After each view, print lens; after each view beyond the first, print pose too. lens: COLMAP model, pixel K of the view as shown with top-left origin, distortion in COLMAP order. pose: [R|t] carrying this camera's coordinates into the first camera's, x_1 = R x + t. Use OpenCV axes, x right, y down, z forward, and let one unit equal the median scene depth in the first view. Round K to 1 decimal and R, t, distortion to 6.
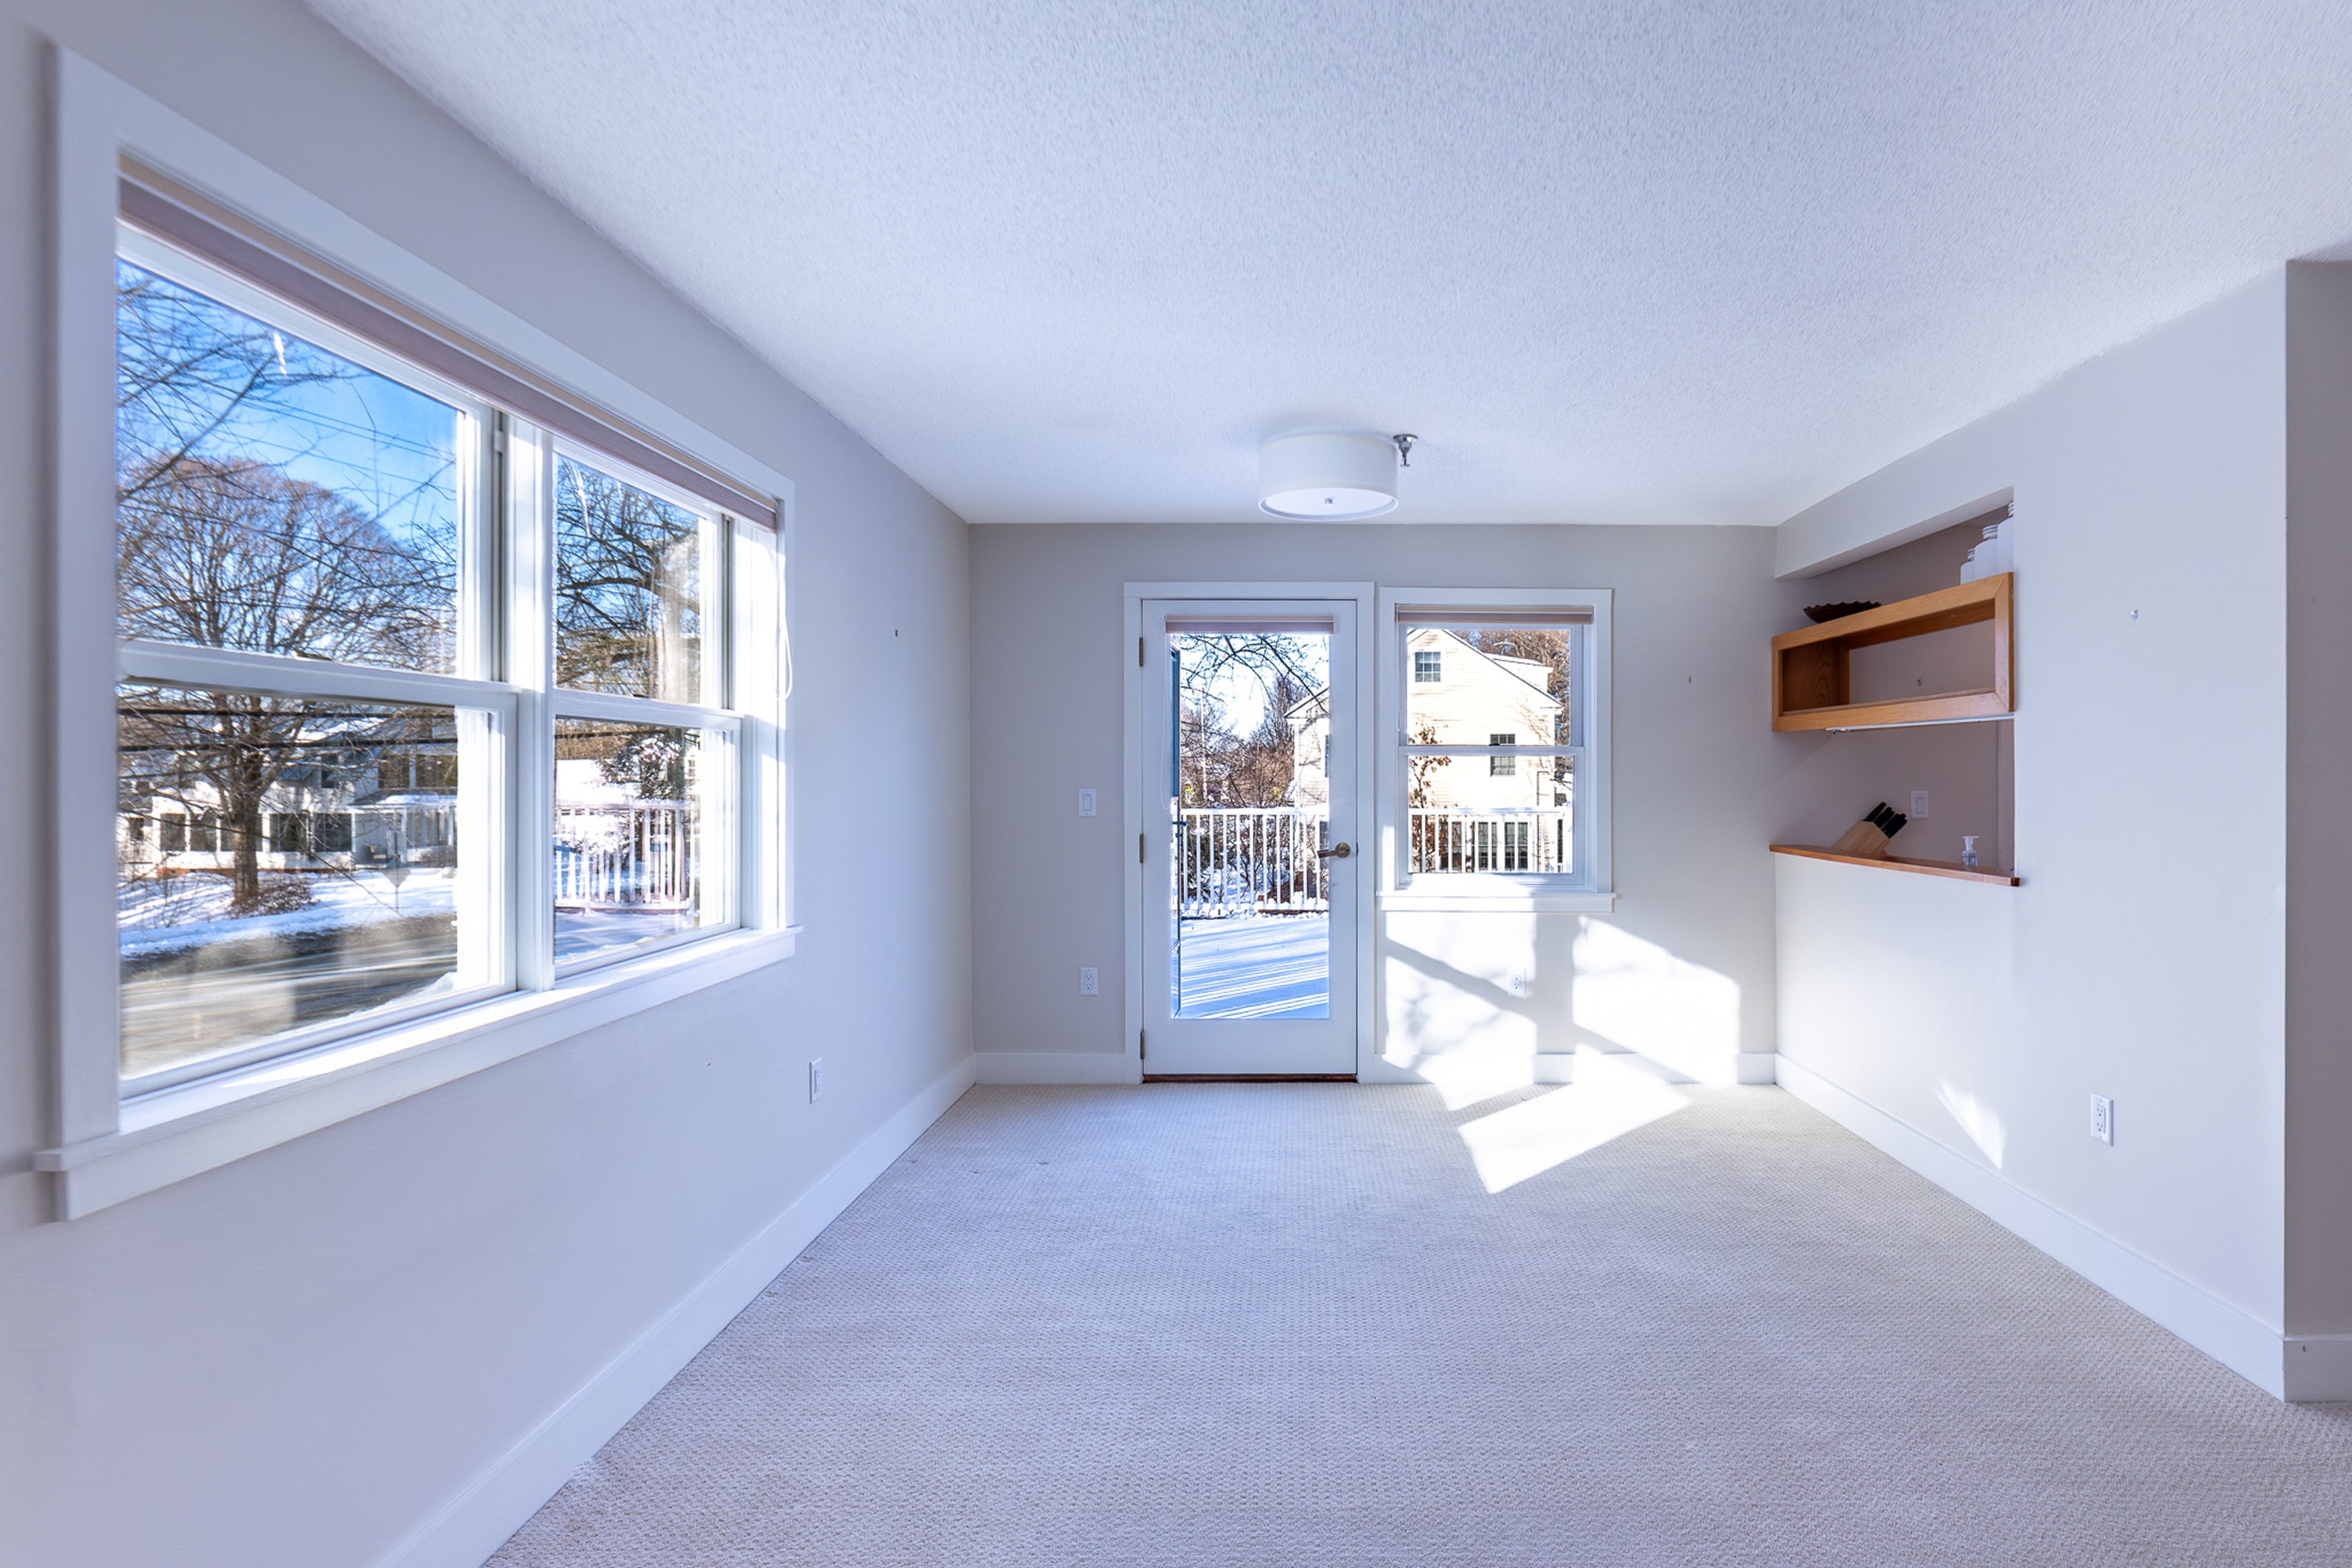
lens RADIAL K [[1169.0, 0, 1180.0], [0, 1169.0, 772.2], [0, 0, 1]] dist [-0.001742, -0.001042]
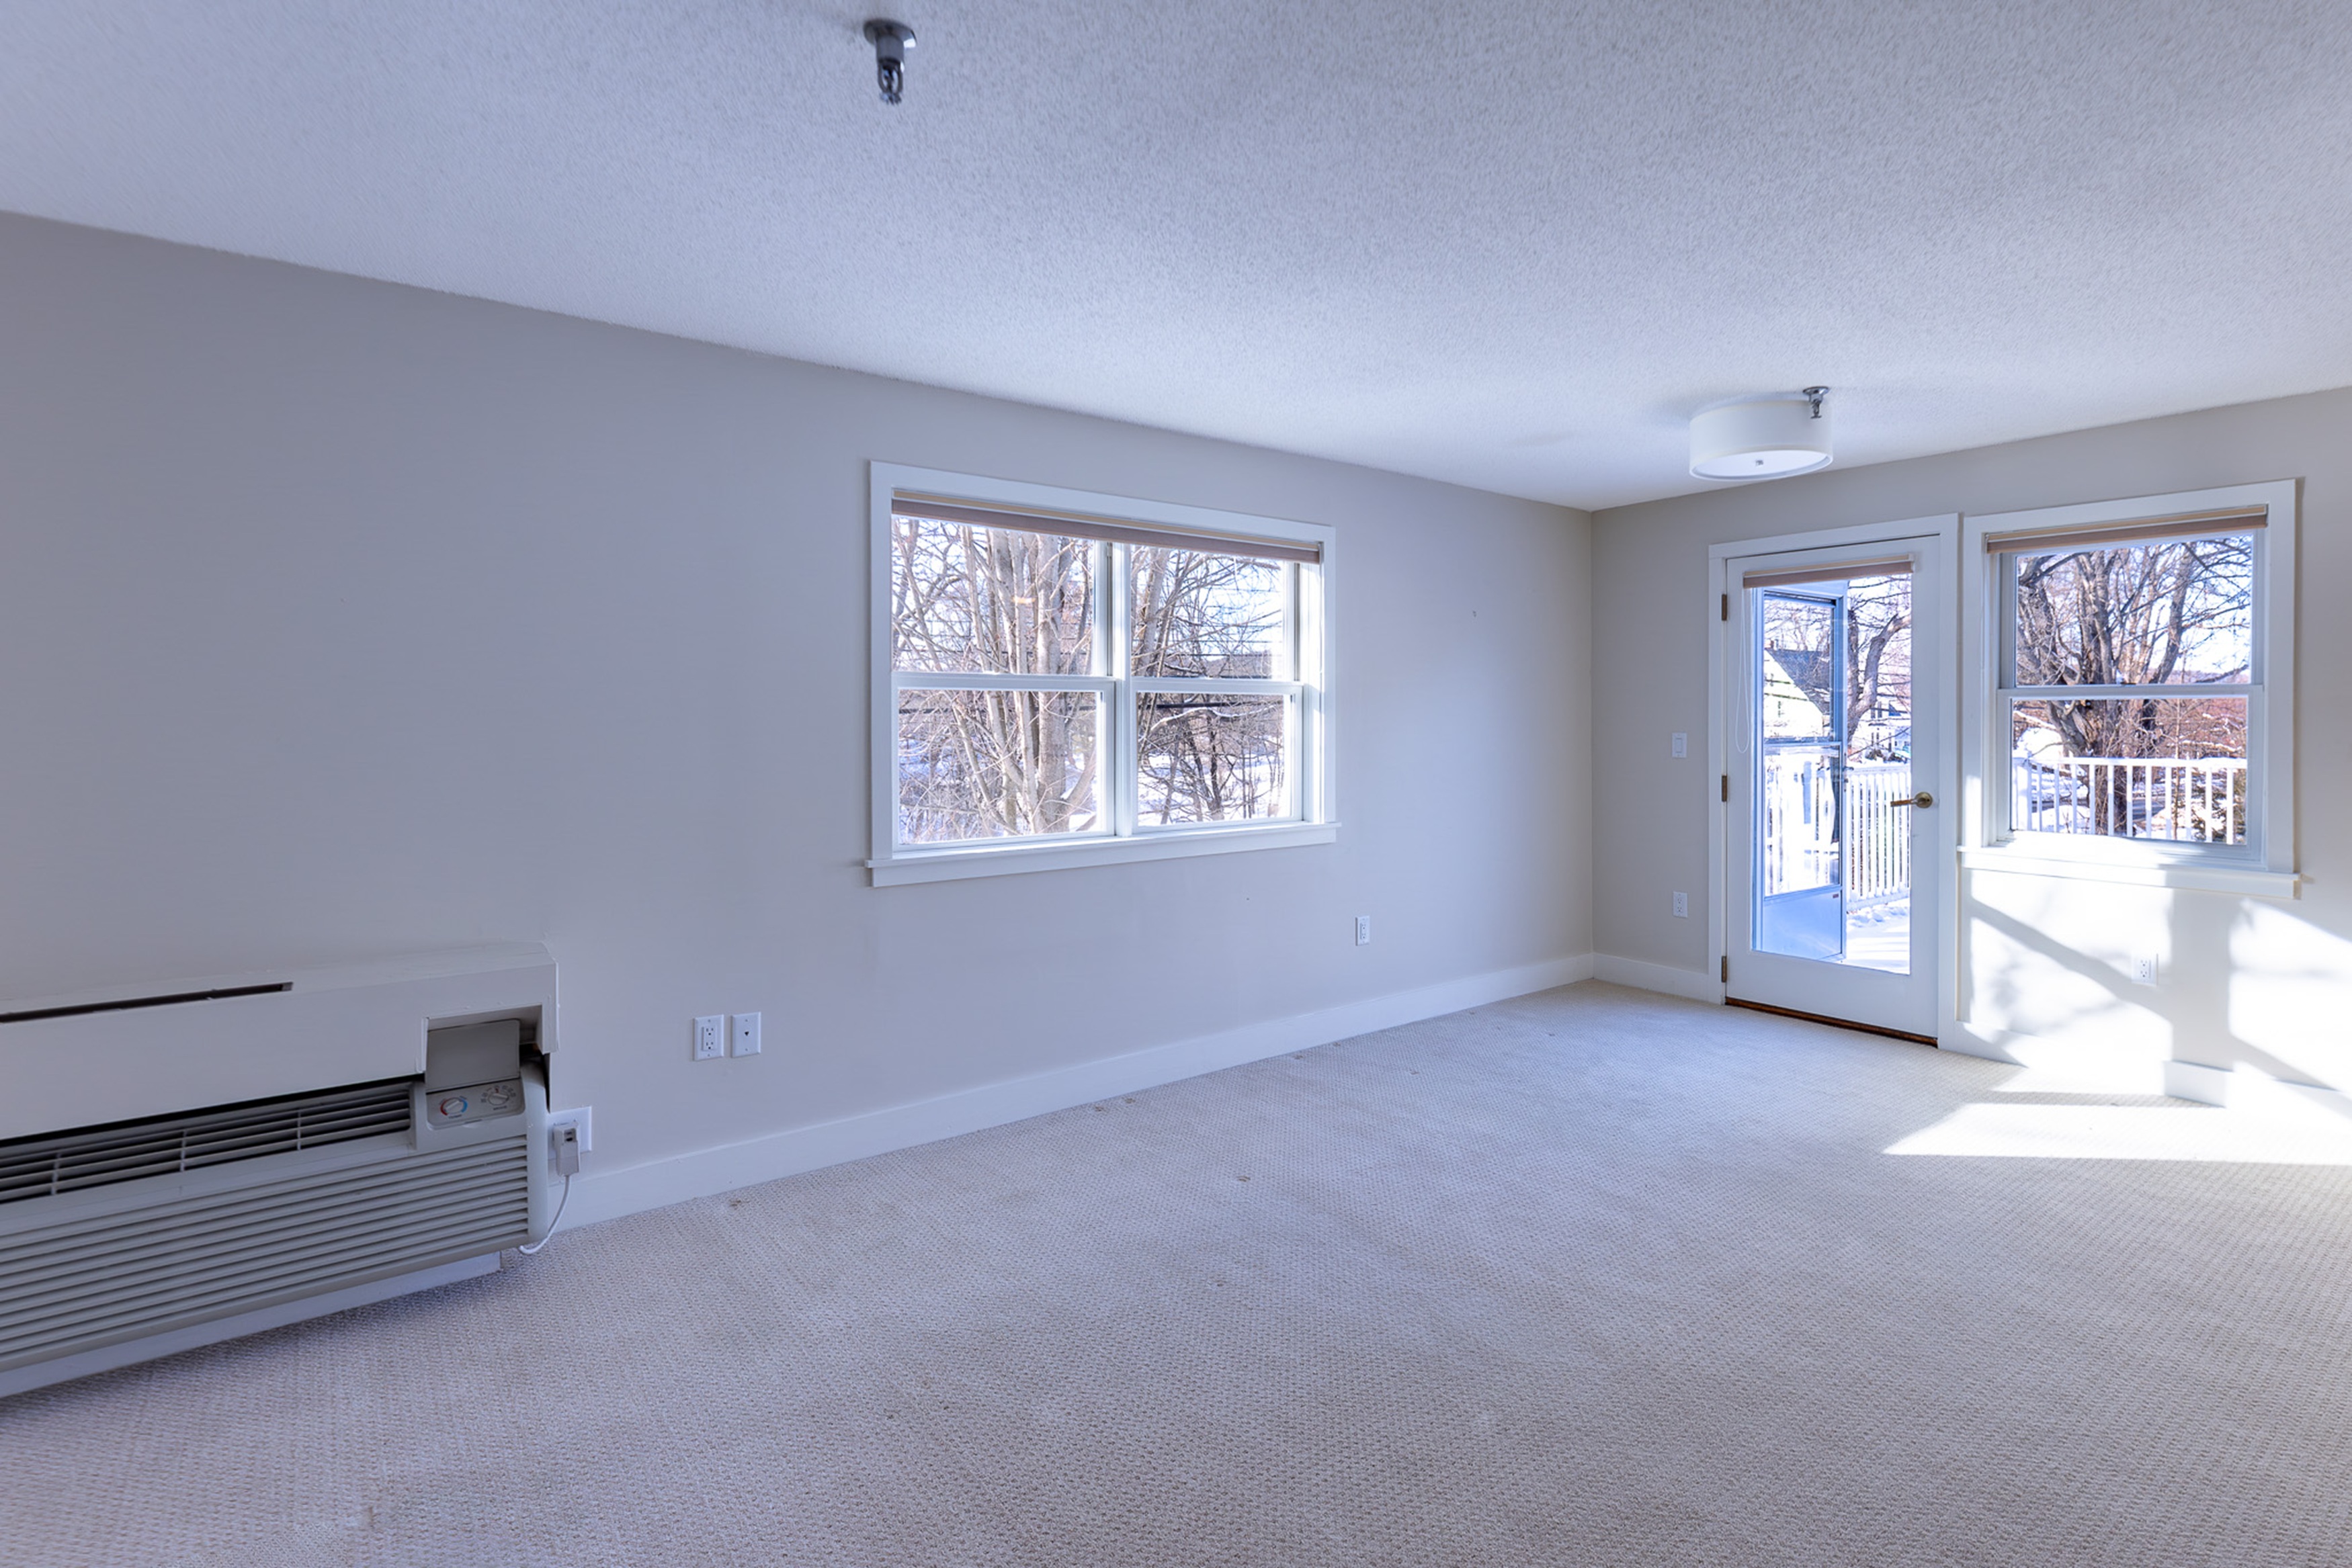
lens RADIAL K [[1020.3, 0, 1180.1], [0, 1020.3, 723.0], [0, 0, 1]] dist [-0.000457, -0.000183]
pose [[0.637116, -0.000206, -0.770768, 0.405173], [0.005873, 0.999972, 0.004586, -0.003316], [0.770746, -0.007449, 0.637099, 0.007351]]
